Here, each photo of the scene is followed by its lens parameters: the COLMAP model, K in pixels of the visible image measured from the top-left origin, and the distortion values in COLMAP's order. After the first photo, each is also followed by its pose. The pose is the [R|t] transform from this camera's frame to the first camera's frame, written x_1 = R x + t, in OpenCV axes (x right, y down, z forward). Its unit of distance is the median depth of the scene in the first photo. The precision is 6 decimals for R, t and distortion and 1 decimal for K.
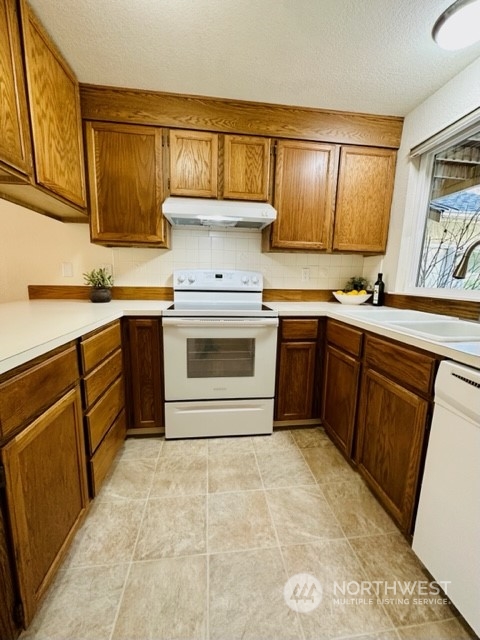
lens RADIAL K [[260.3, 0, 240.0], [0, 260.3, 320.0], [0, 0, 1]] dist [-0.000206, 0.000125]
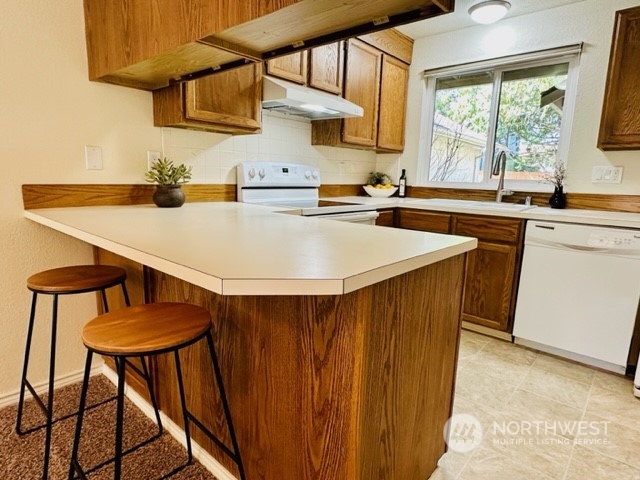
lens RADIAL K [[375.1, 0, 320.0], [0, 375.1, 240.0], [0, 0, 1]] dist [0.006183, 0.000657]
pose [[0.749572, -0.111640, 0.652440, -0.983302], [0.094660, 0.993623, 0.061267, -0.003848], [-0.655119, 0.015836, 0.755360, -0.019370]]
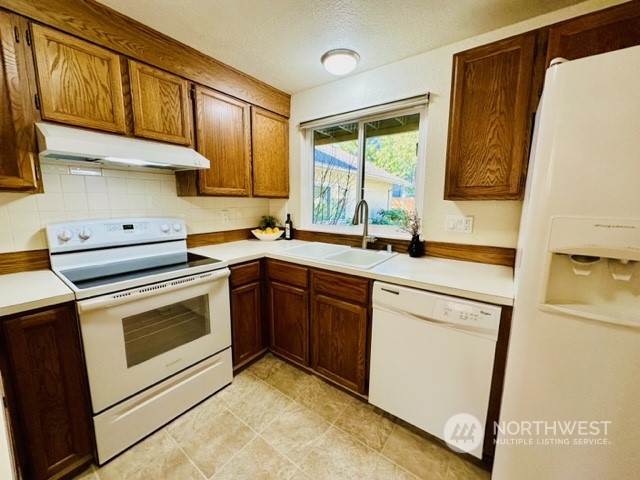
lens RADIAL K [[254.1, 0, 320.0], [0, 254.1, 240.0], [0, 0, 1]] dist [0.000133, 0.000140]
pose [[0.690625, -0.125669, 0.712211, -0.276735], [0.126433, 0.990601, 0.052190, -0.112699], [-0.712075, 0.054004, 0.700023, 0.045335]]
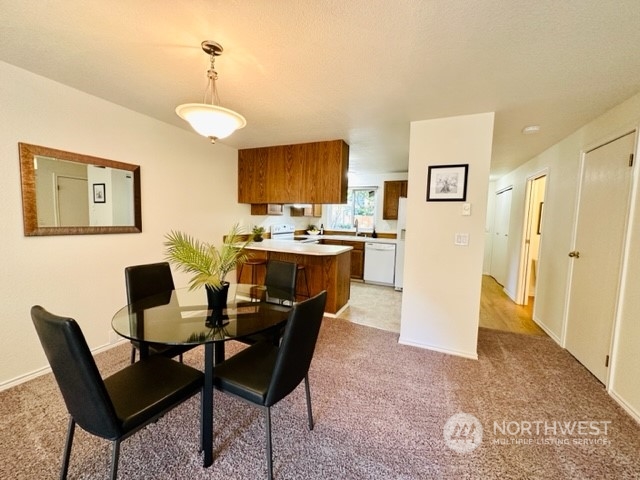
lens RADIAL K [[254.1, 0, 320.0], [0, 254.1, 240.0], [0, 0, 1]] dist [0.000133, 0.000140]
pose [[0.516529, -0.080213, 0.852505, -2.224503], [0.123173, 0.992209, 0.018729, -0.062289], [-0.847365, 0.095331, 0.522384, -0.546324]]
